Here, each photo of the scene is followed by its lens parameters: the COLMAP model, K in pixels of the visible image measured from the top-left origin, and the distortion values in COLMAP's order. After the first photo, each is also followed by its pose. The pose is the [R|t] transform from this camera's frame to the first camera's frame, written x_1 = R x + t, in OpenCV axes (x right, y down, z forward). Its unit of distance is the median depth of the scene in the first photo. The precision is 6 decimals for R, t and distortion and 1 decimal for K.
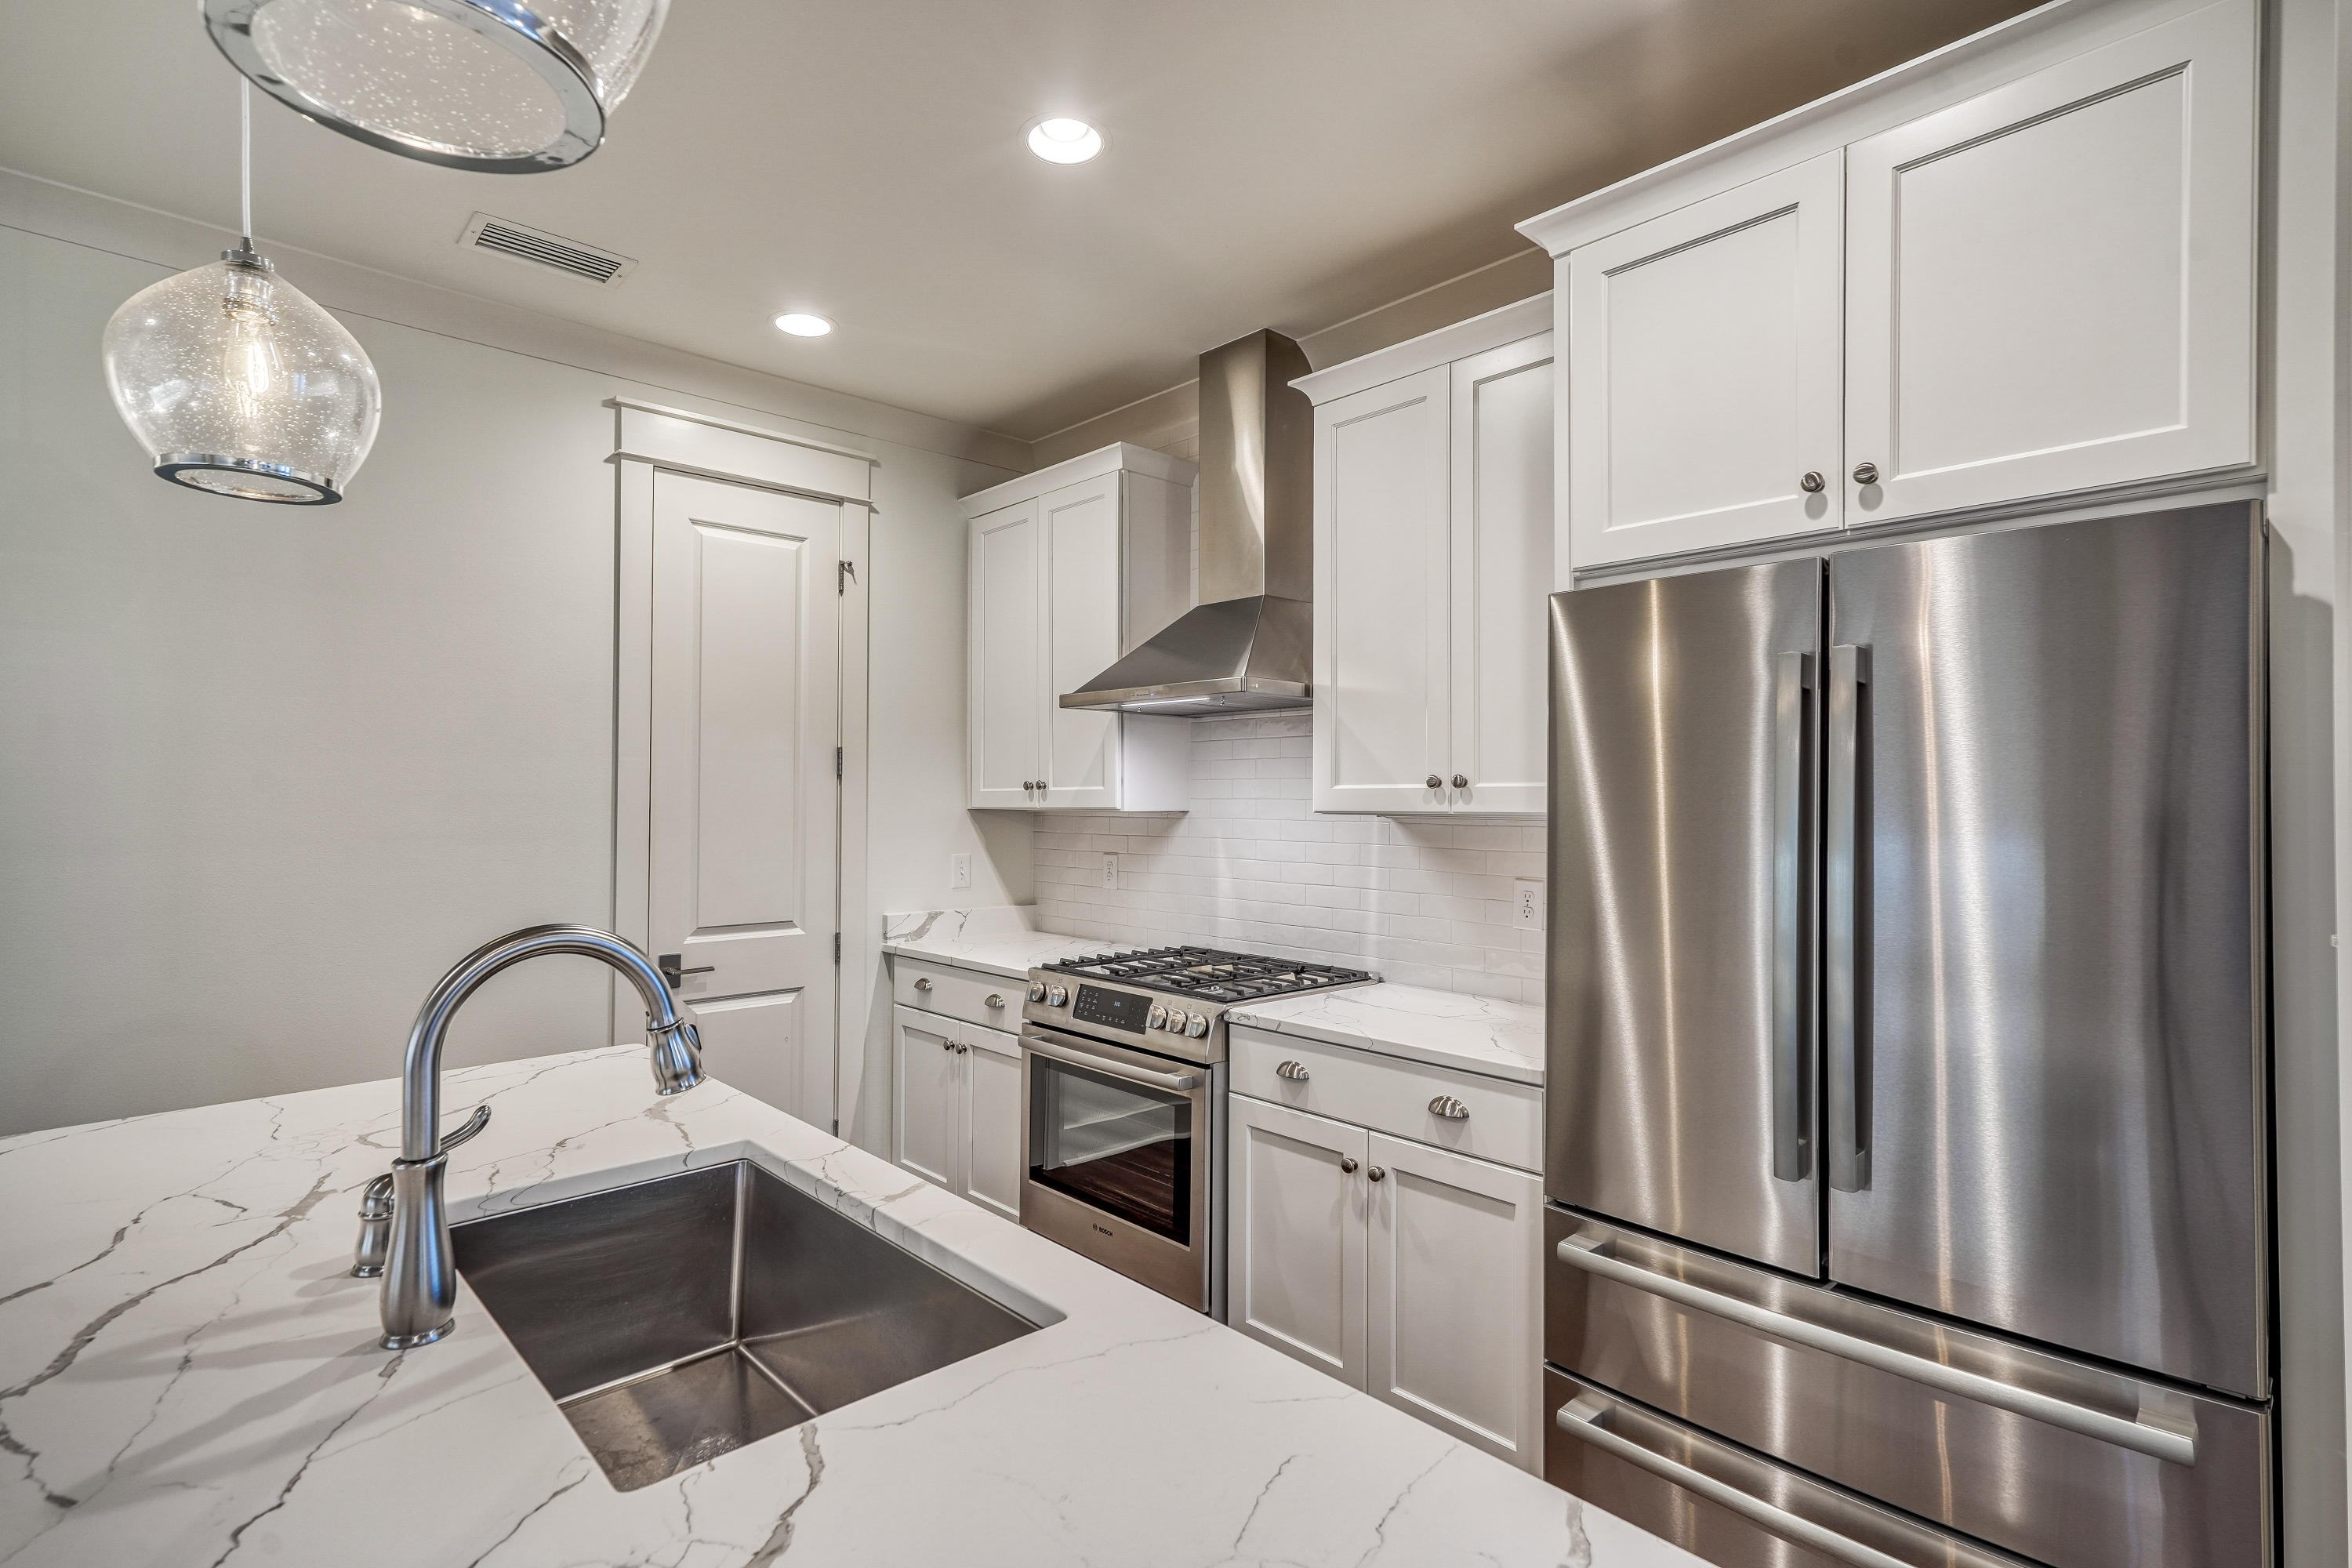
lens RADIAL K [[1147.9, 0, 1176.0], [0, 1147.9, 784.0], [0, 0, 1]] dist [0.015076, 0.027338]
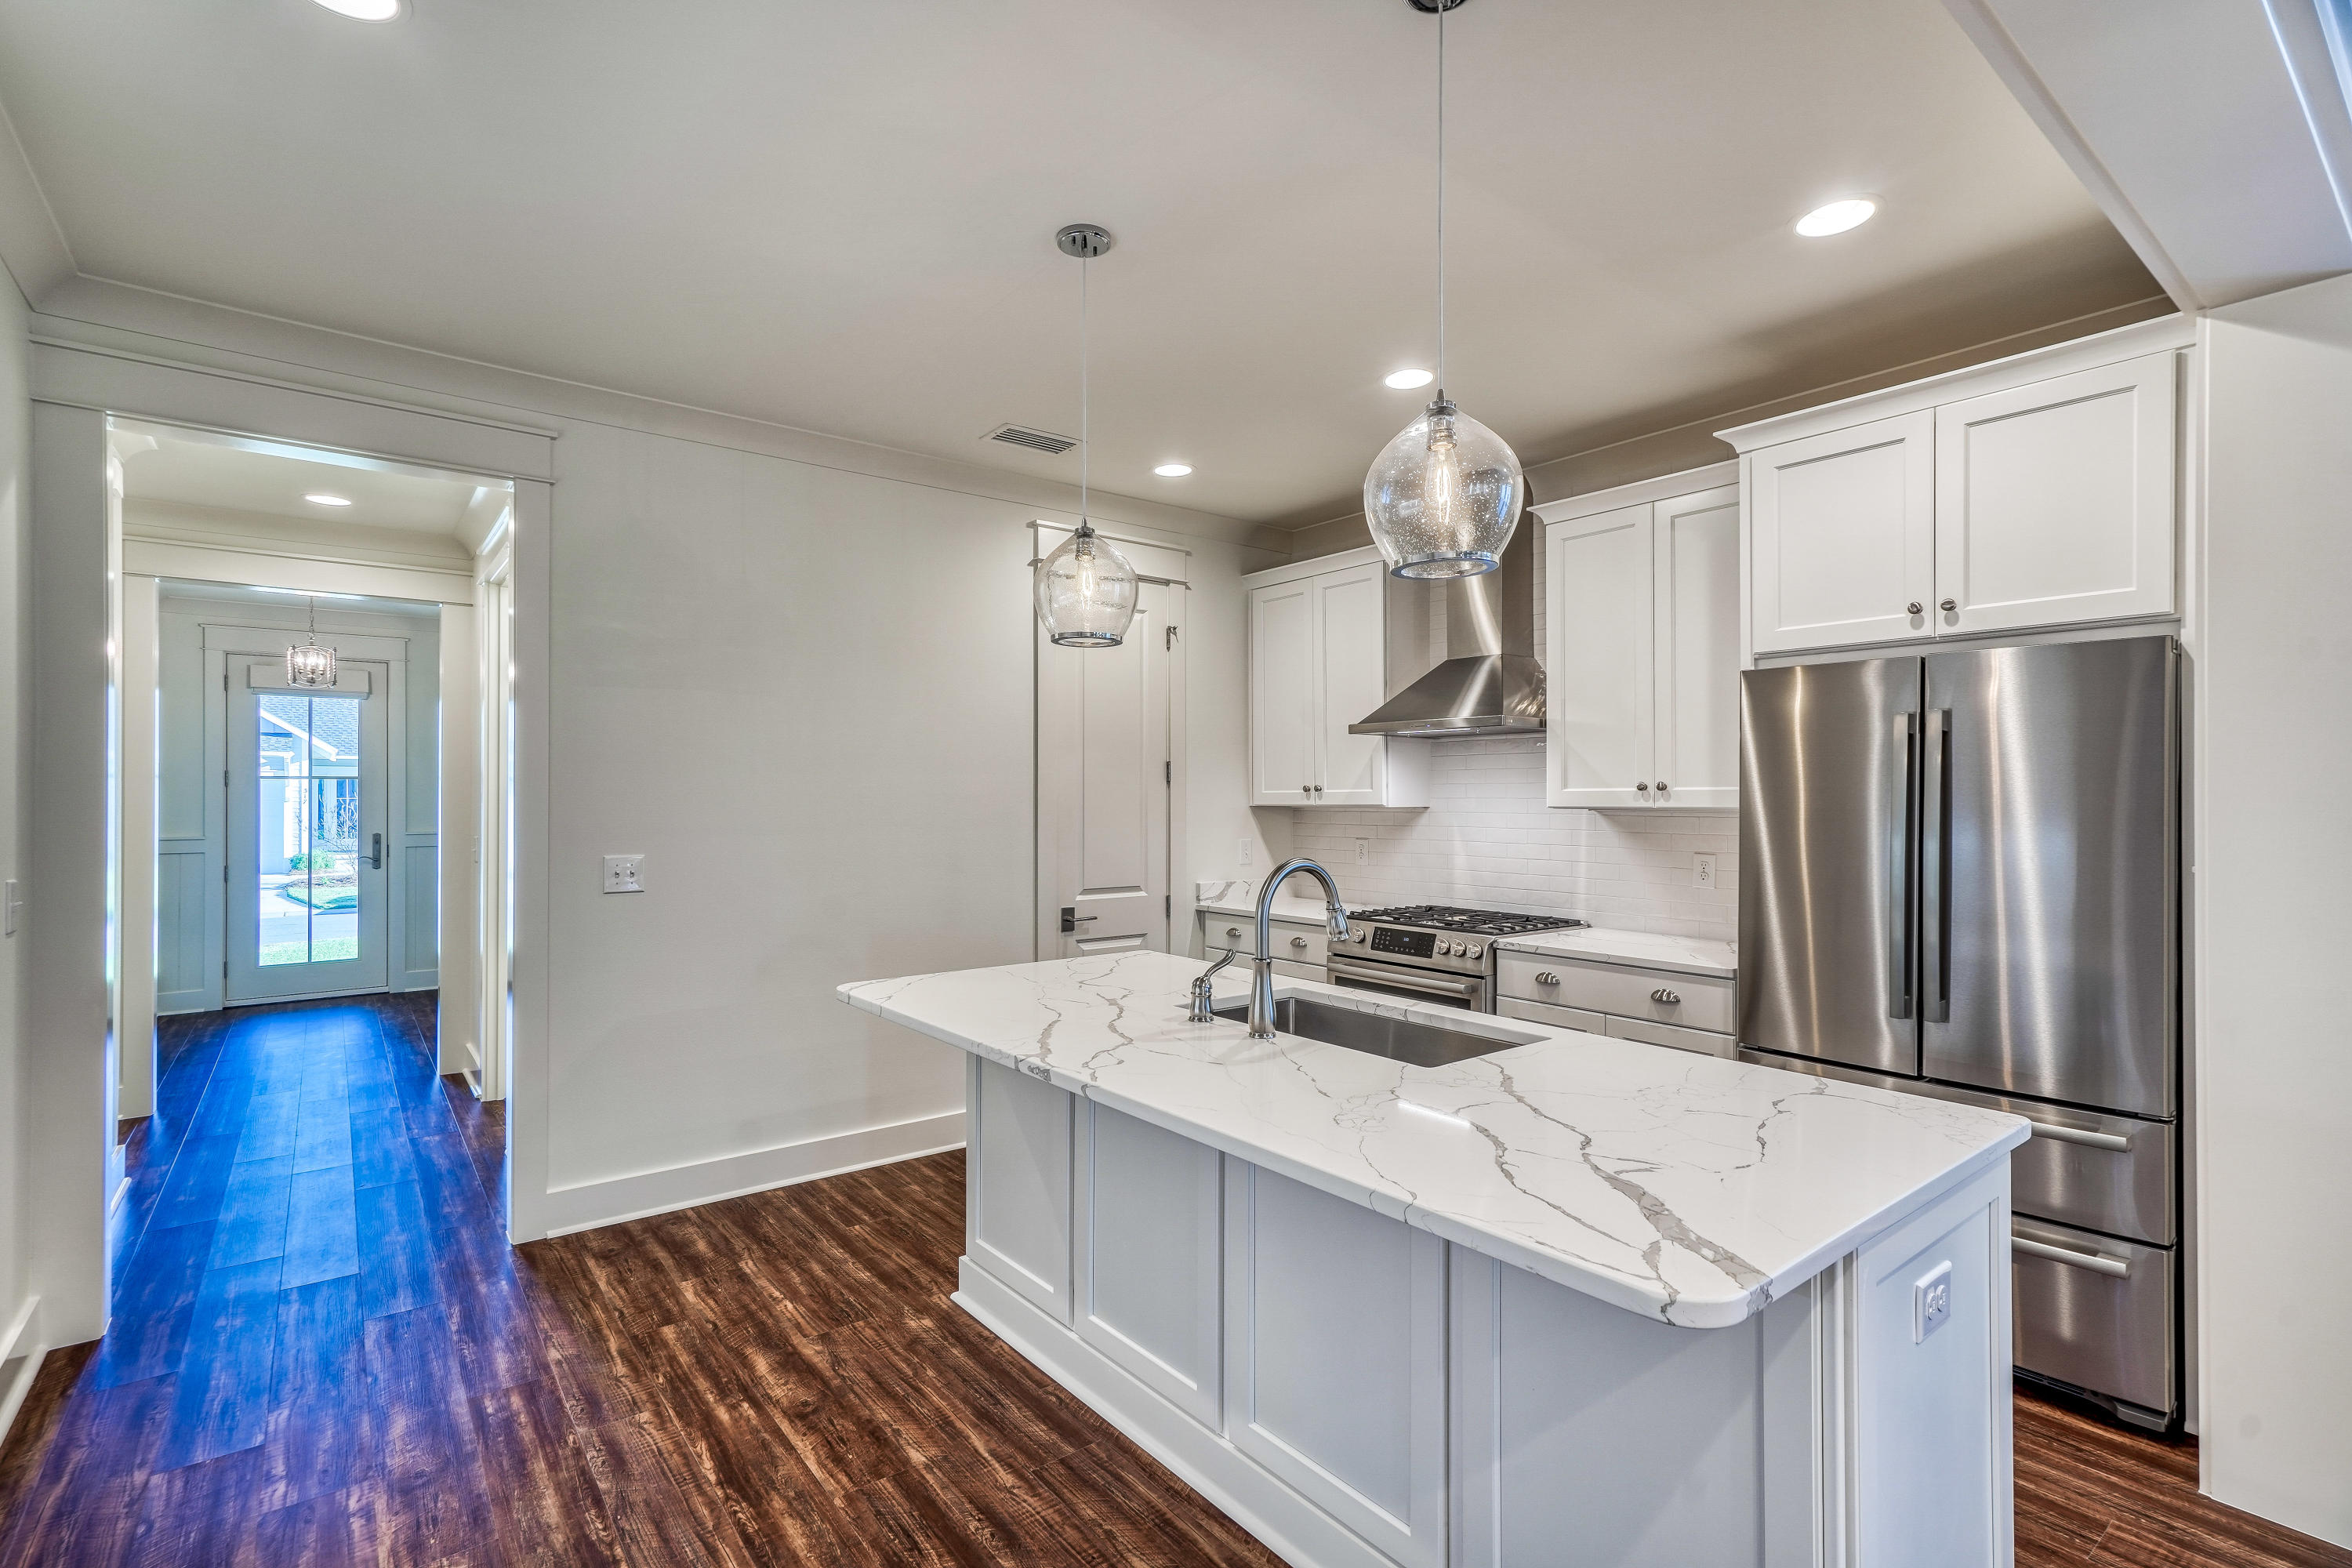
lens RADIAL K [[1096.8, 0, 1174.8], [0, 1096.8, 794.5], [0, 0, 1]] dist [-0.000064, 0.030953]
pose [[0.996886, -0.001663, -0.078840, -0.253044], [0.002408, 0.999953, 0.009354, -0.006023], [0.078821, -0.009514, 0.996843, -0.438364]]
